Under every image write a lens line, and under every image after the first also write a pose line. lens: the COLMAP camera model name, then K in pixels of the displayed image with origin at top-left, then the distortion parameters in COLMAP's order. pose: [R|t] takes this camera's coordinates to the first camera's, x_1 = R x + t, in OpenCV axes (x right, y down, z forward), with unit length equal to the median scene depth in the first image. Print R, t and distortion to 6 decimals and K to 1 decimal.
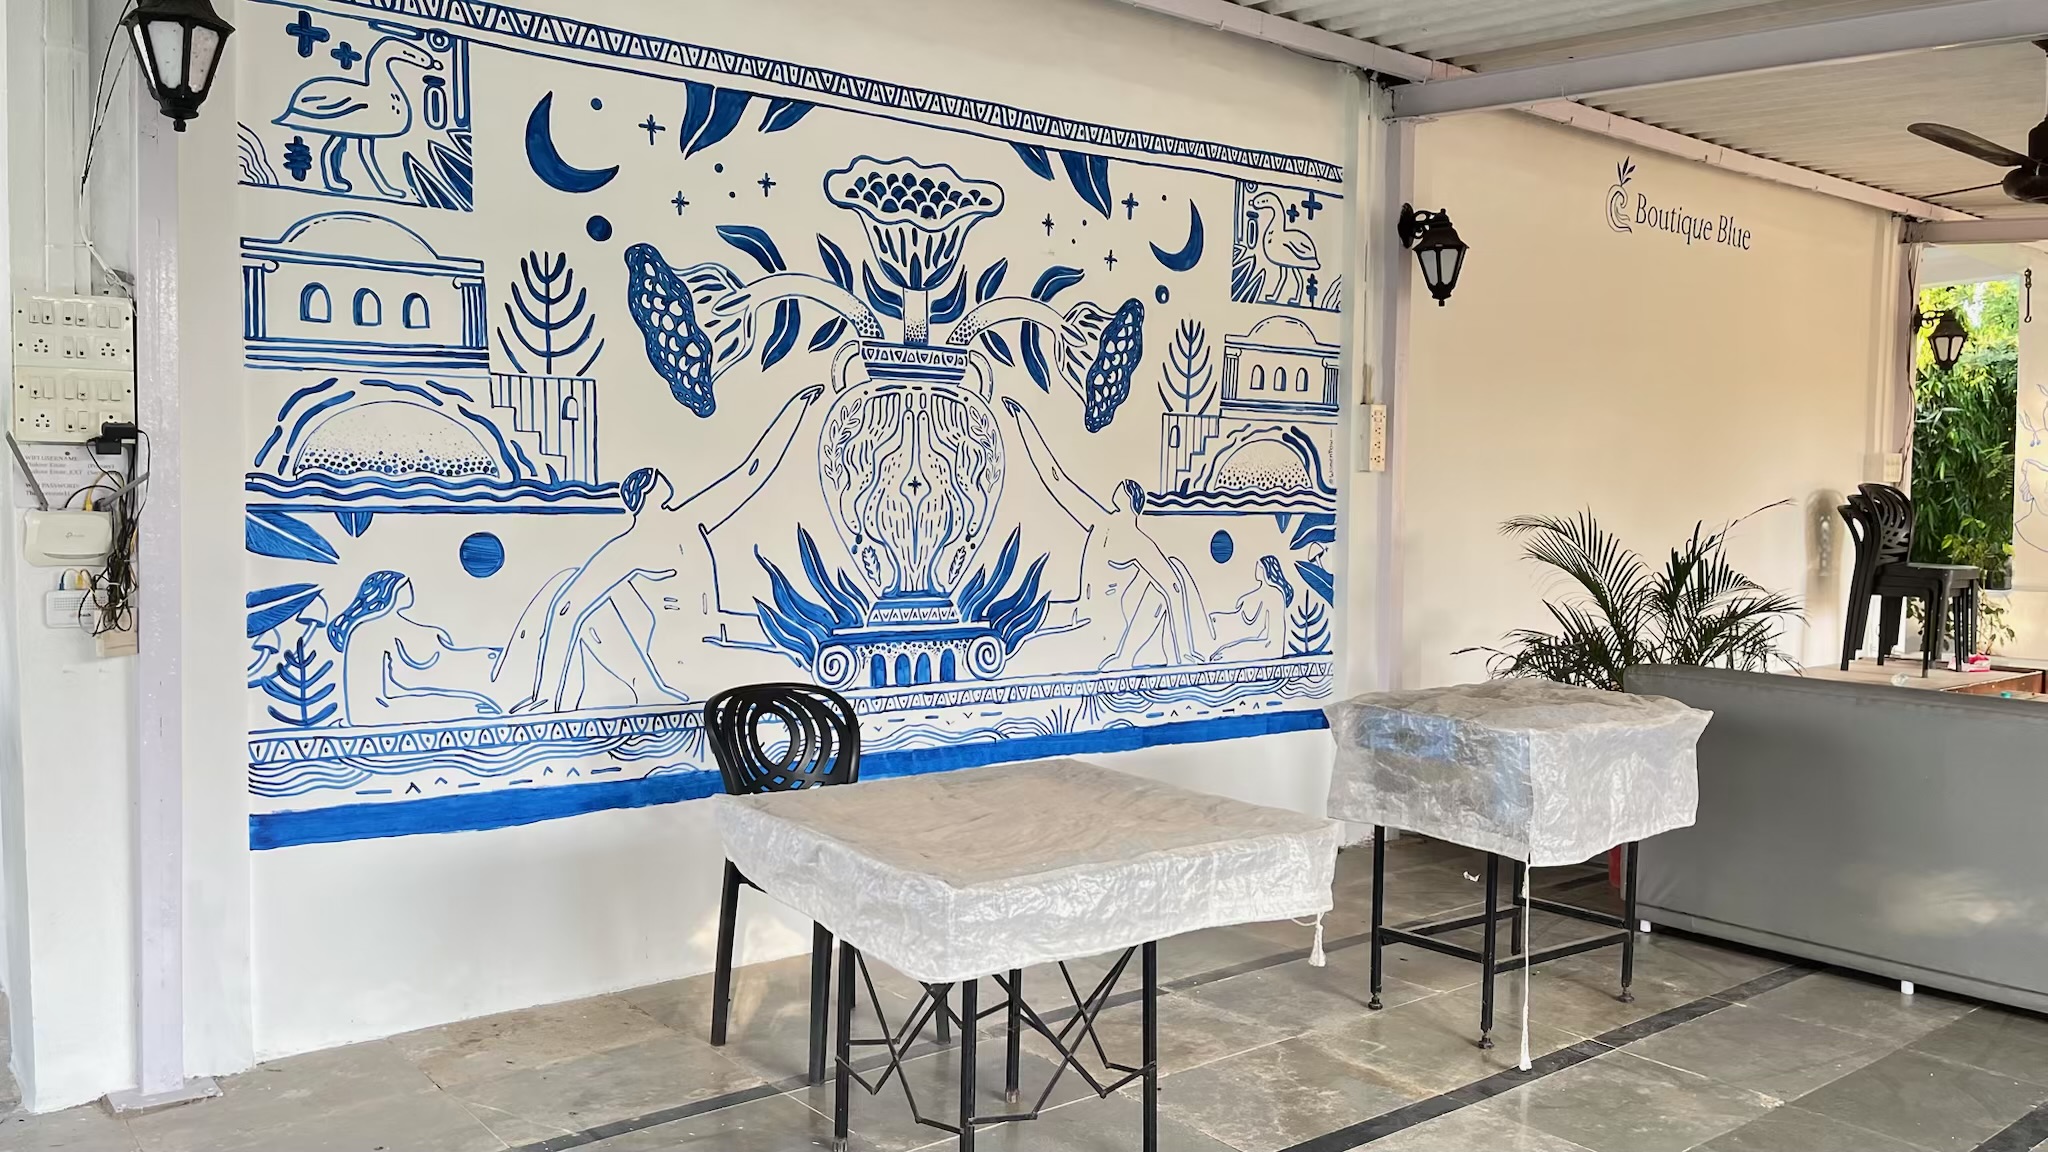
lens RADIAL K [[1561.8, 0, 1023.7], [0, 1561.8, 573.3], [0, 0, 1]] dist [0.027342, -0.000725]
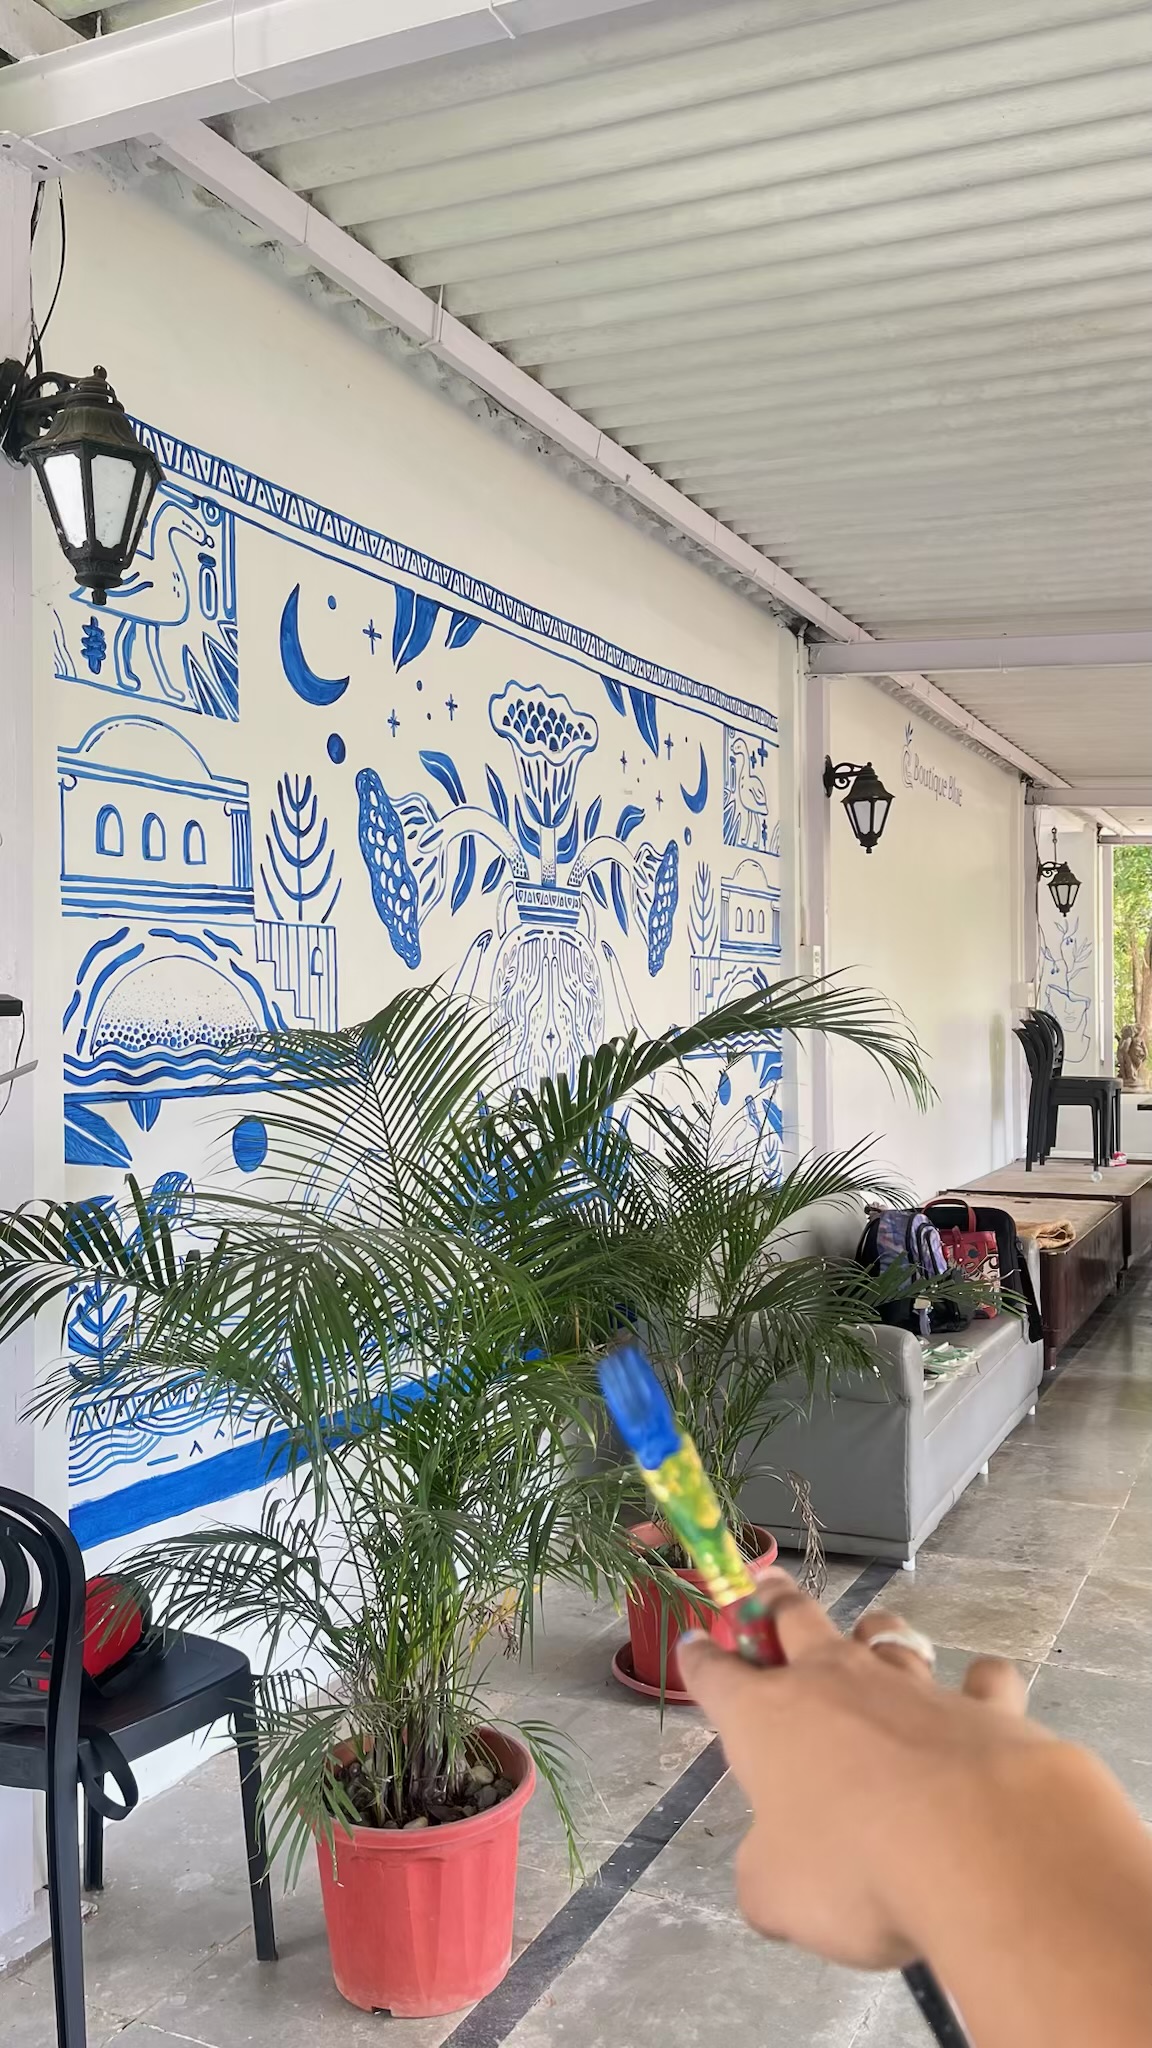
lens RADIAL K [[1561.8, 0, 576.2], [0, 1561.8, 1021.5], [0, 0, 1]] dist [0.027342, -0.000725]
pose [[0.901697, -0.021596, 0.431830, -0.510748], [0.041381, 0.998477, -0.036473, -0.036173], [-0.430384, 0.050757, 0.901217, 0.187659]]
